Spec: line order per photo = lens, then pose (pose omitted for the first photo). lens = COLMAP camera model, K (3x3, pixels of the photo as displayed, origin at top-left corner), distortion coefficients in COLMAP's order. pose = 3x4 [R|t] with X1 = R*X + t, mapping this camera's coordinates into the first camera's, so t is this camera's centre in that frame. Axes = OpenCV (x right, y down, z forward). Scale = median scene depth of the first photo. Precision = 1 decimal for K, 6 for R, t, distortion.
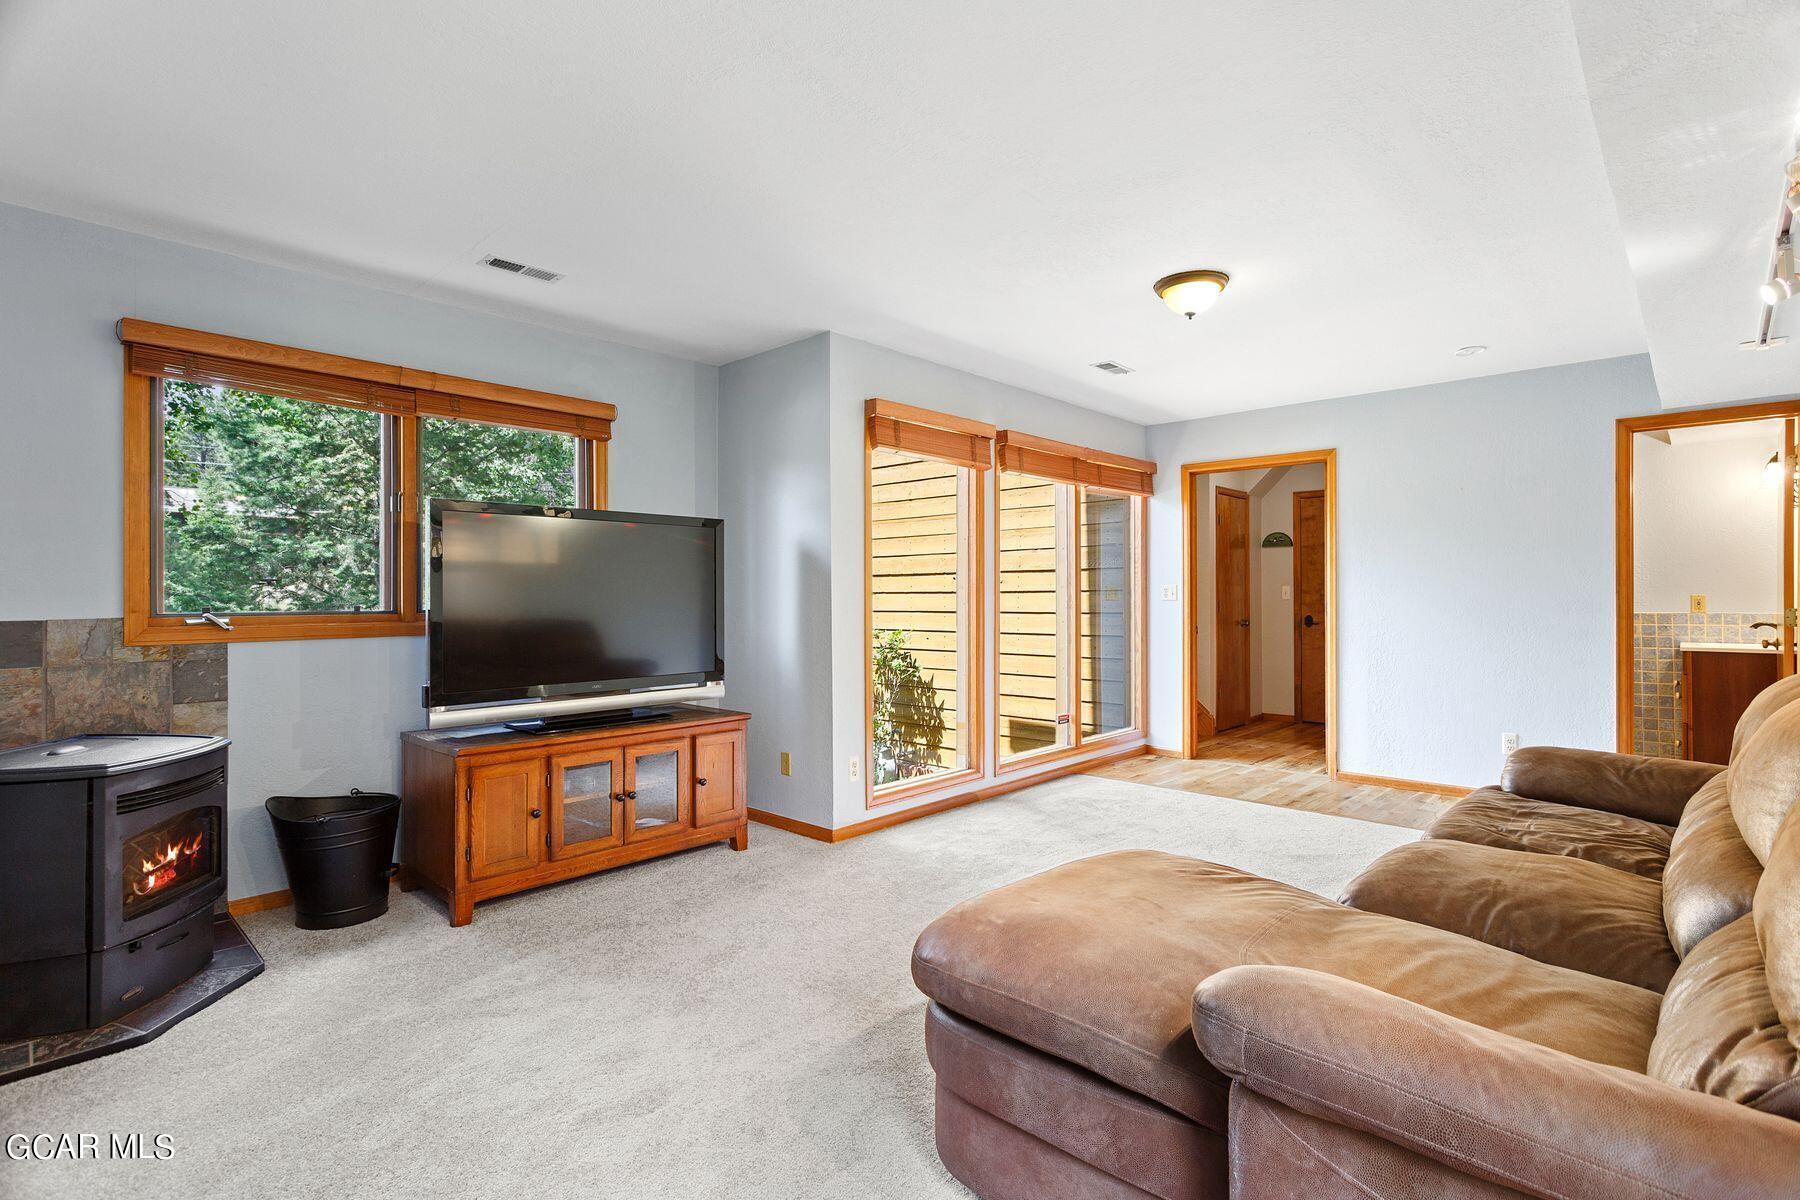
lens RADIAL K [[848.7, 0, 899.1], [0, 848.7, 599.9], [0, 0, 1]] dist [-0.003126, 0.002052]
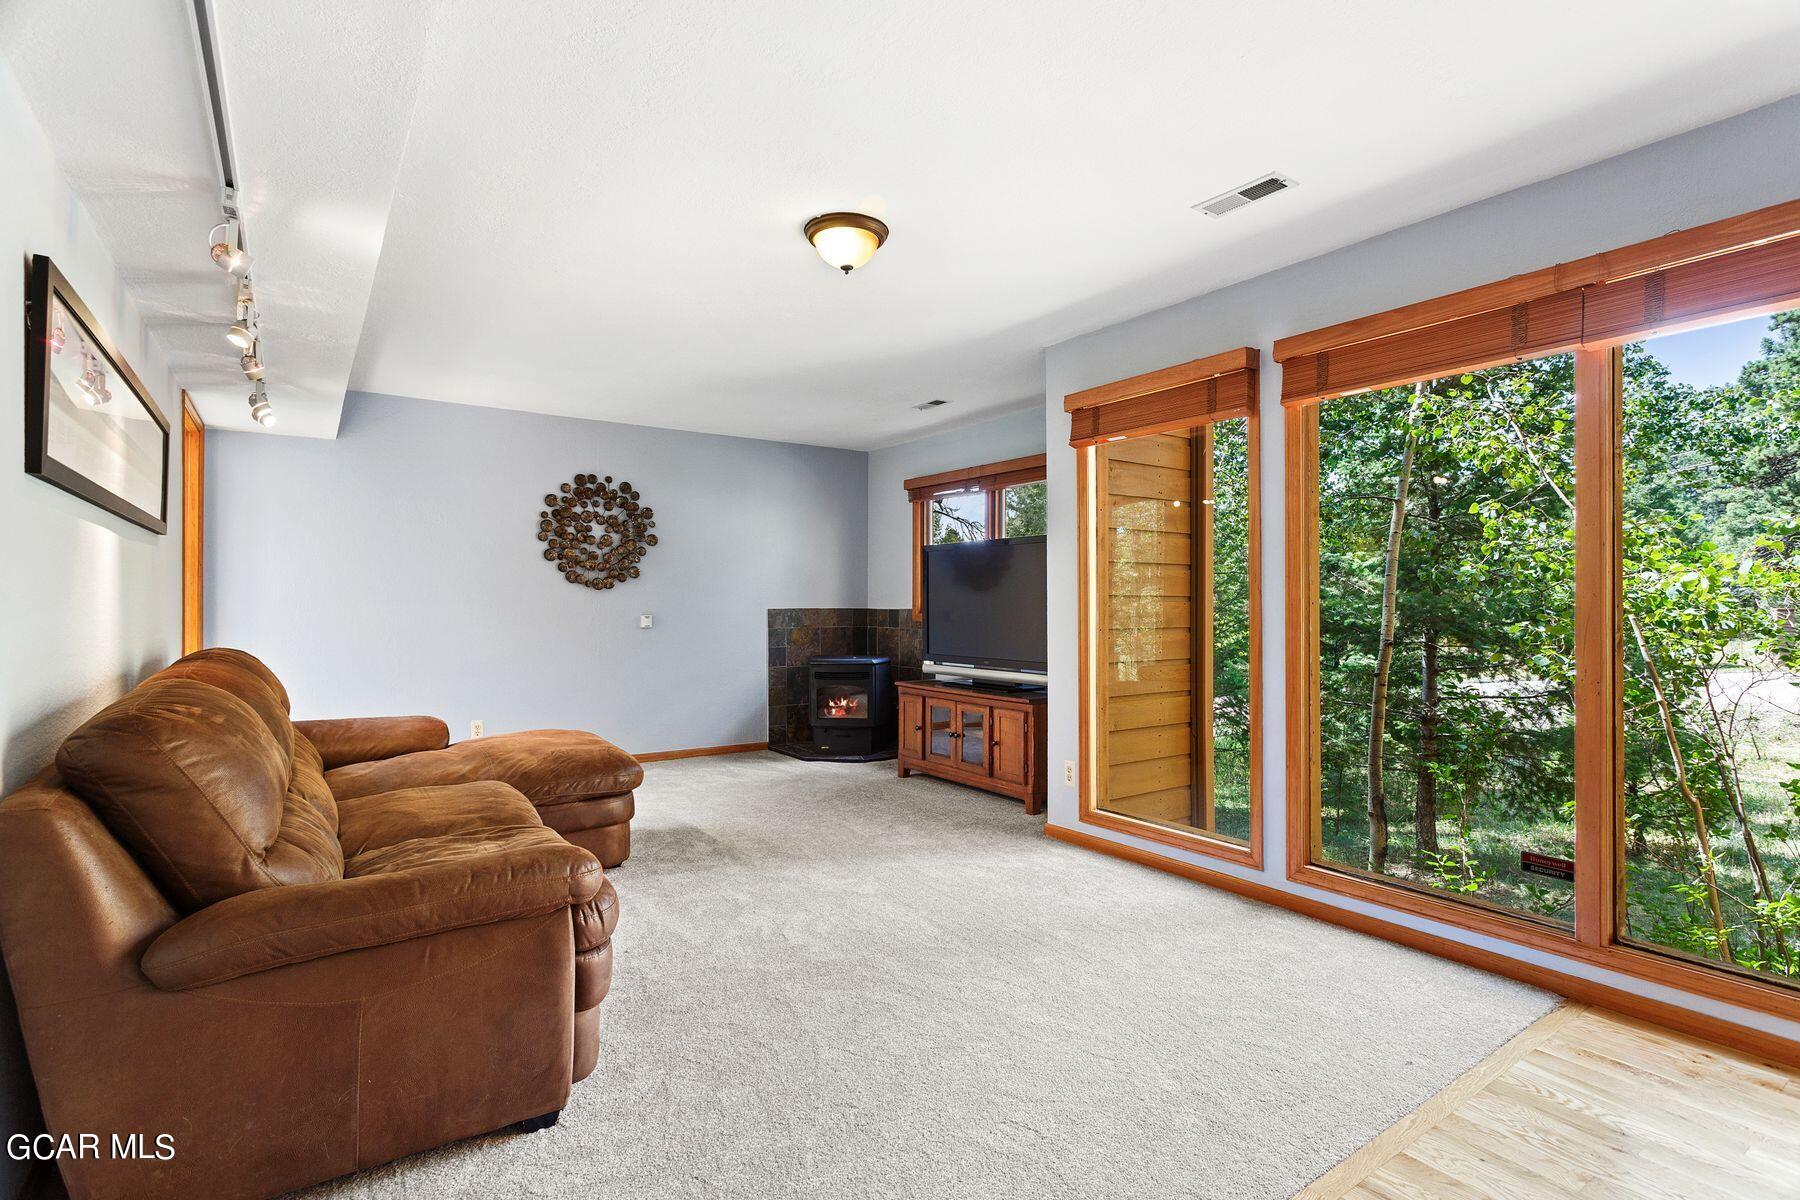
lens RADIAL K [[848.7, 0, 900.5], [0, 848.7, 597.2], [0, 0, 1]] dist [-0.003126, 0.002052]
pose [[-0.192698, 0.001476, -0.981257, 1.084014], [0.005972, 0.999982, 0.000332, -0.010920], [0.981240, -0.005796, -0.192703, 1.121510]]
